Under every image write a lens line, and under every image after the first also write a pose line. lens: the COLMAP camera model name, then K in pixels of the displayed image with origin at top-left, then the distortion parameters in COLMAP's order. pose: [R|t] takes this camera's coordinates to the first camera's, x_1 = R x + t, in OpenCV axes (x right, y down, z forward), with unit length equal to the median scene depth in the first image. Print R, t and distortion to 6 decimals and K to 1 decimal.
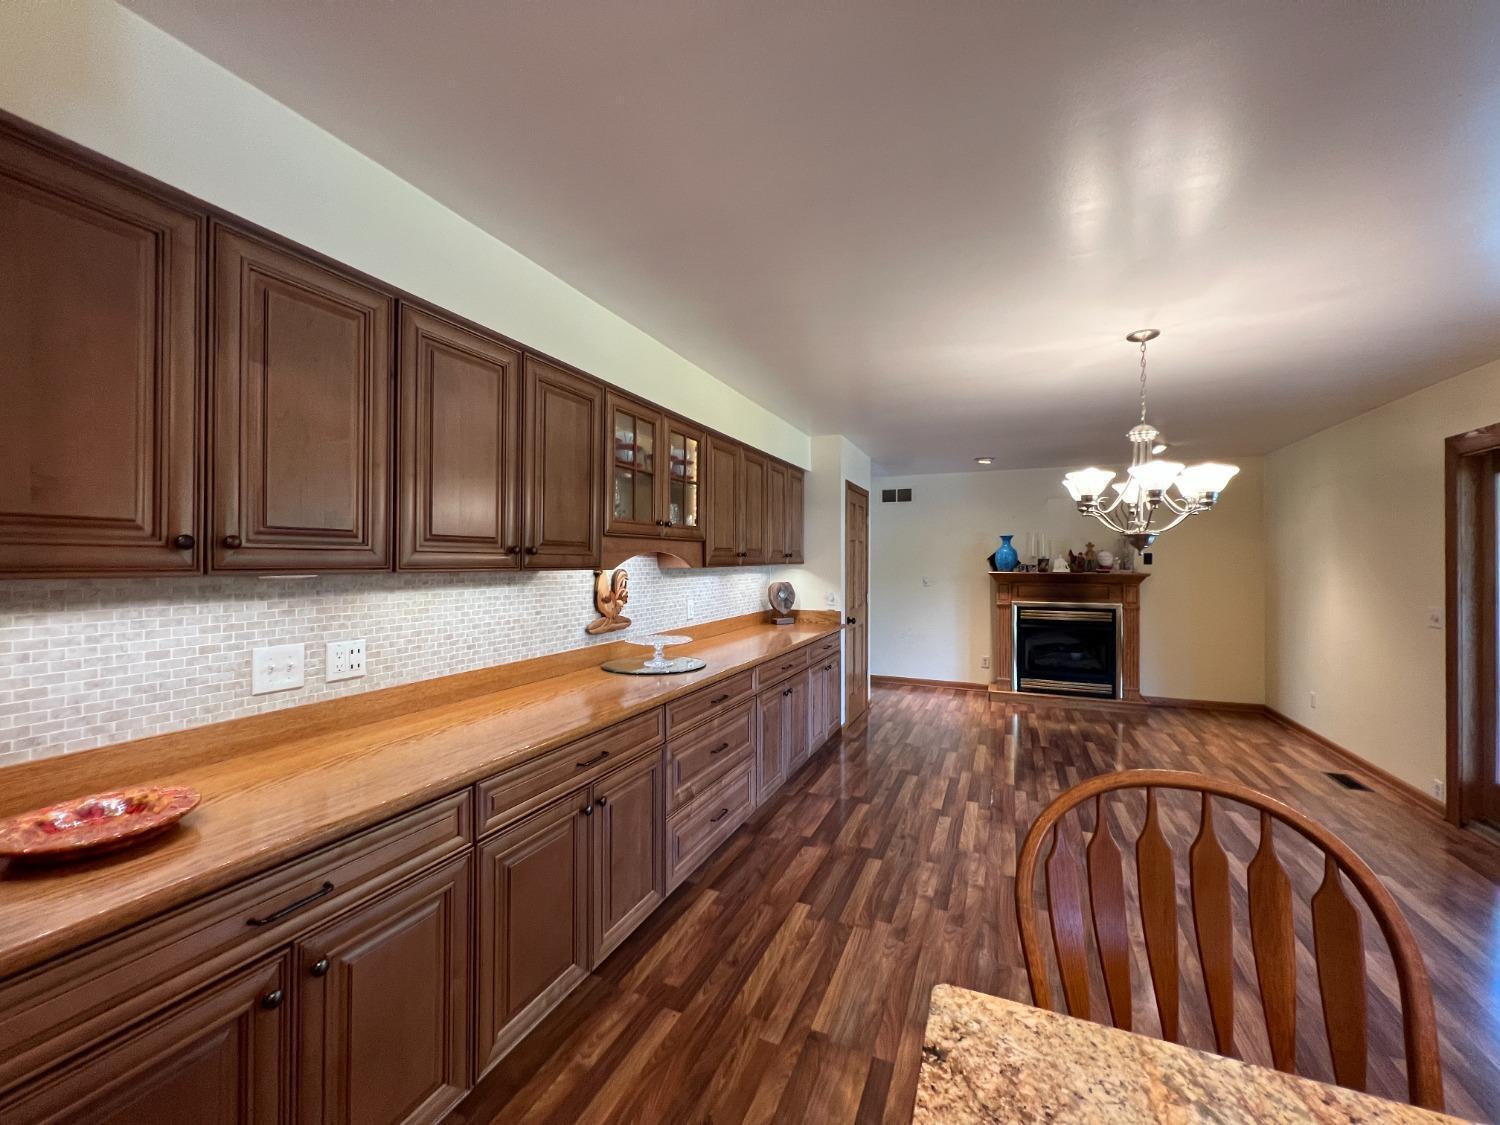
lens RADIAL K [[605.3, 0, 746.1], [0, 605.3, 560.1], [0, 0, 1]] dist [-0.004344, -0.000293]
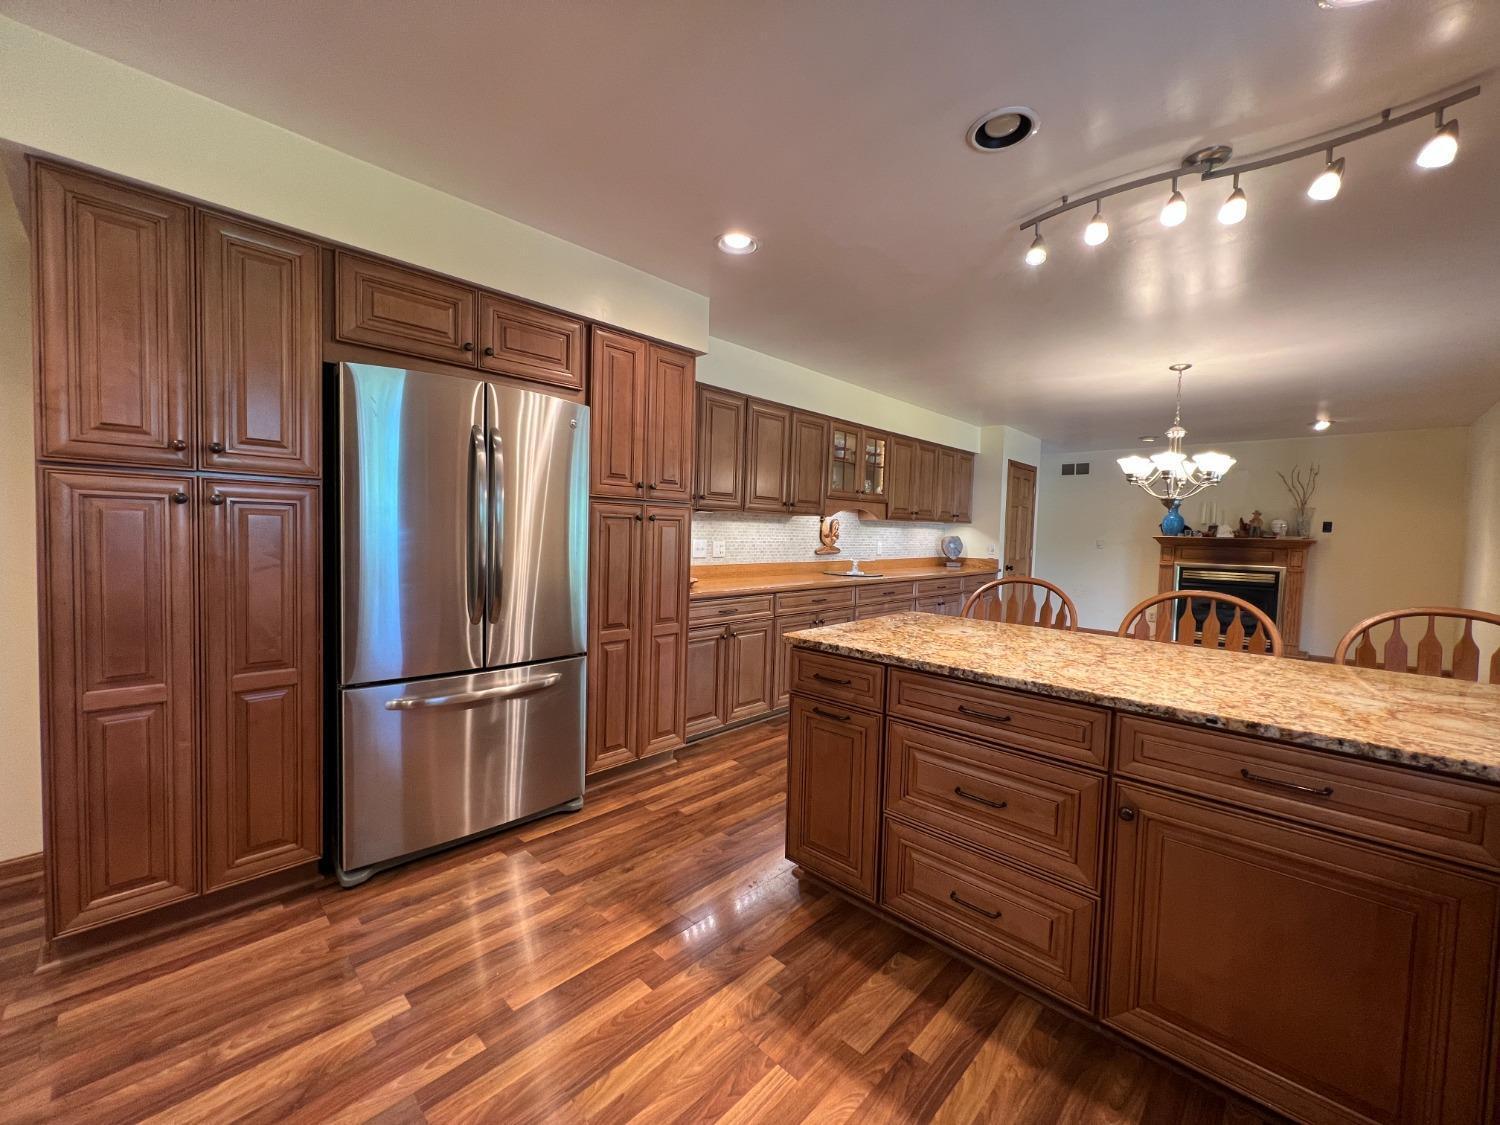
lens RADIAL K [[605.3, 0, 747.0], [0, 605.3, 559.4], [0, 0, 1]] dist [-0.004344, -0.000293]
pose [[0.938582, 0.038044, -0.342953, 0.150208], [-0.022378, 0.998522, 0.049525, 0.050560], [0.344331, -0.038809, 0.938046, -0.698440]]
